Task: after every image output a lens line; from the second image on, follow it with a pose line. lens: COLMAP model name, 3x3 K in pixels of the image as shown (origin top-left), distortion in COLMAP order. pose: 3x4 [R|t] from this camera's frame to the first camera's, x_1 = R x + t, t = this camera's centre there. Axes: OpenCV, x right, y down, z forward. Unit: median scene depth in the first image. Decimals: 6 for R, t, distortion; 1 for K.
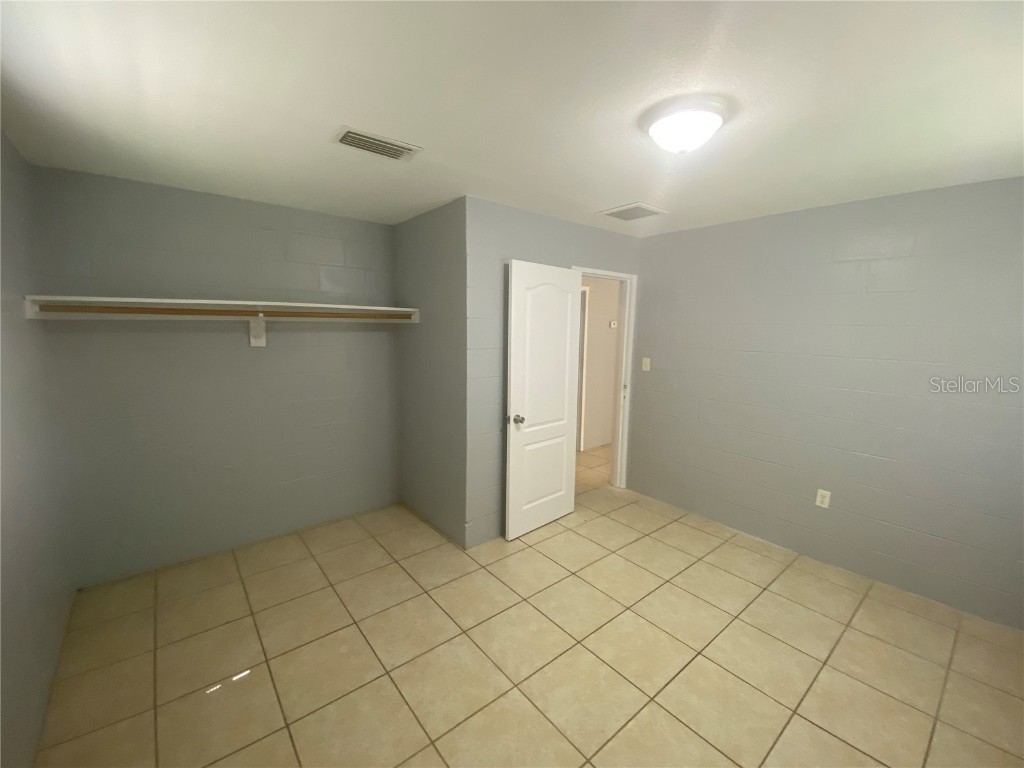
lens RADIAL K [[421.3, 0, 512.4], [0, 421.3, 386.0], [0, 0, 1]] dist [-0.003525, -0.001118]
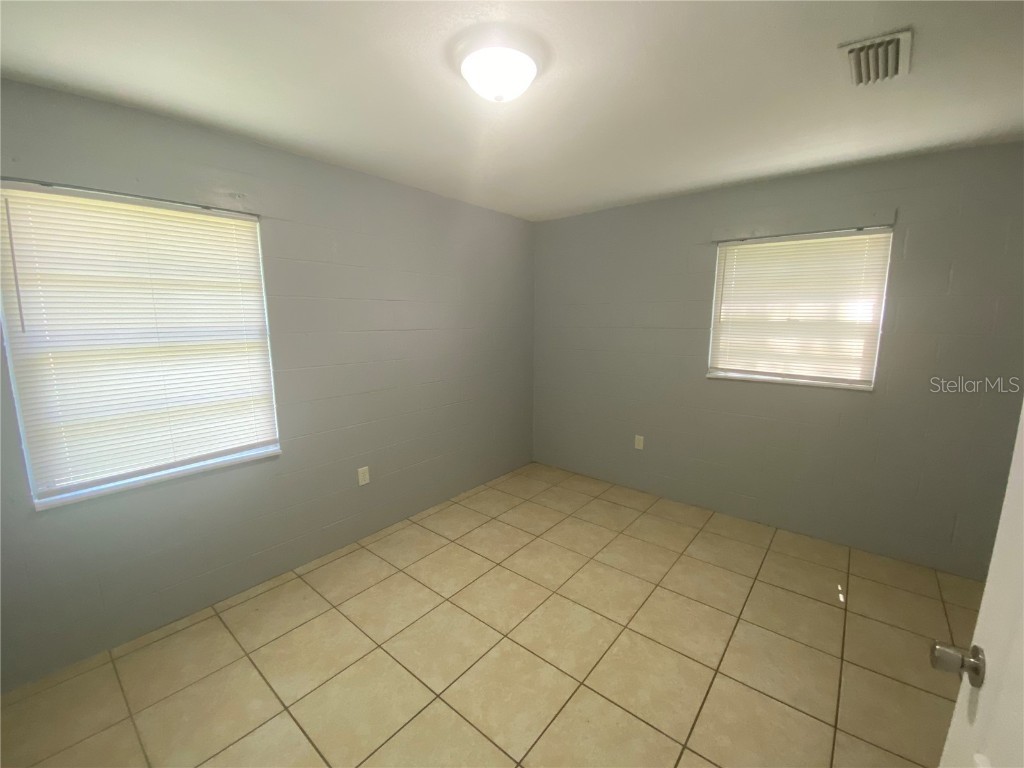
lens RADIAL K [[421.3, 0, 510.9], [0, 421.3, 379.5], [0, 0, 1]] dist [-0.003525, -0.001118]
pose [[-0.982837, 0.013992, -0.183946, 0.460269], [-0.042083, 0.953824, 0.297403, -0.199036], [0.179613, 0.300040, -0.936865, 1.657955]]
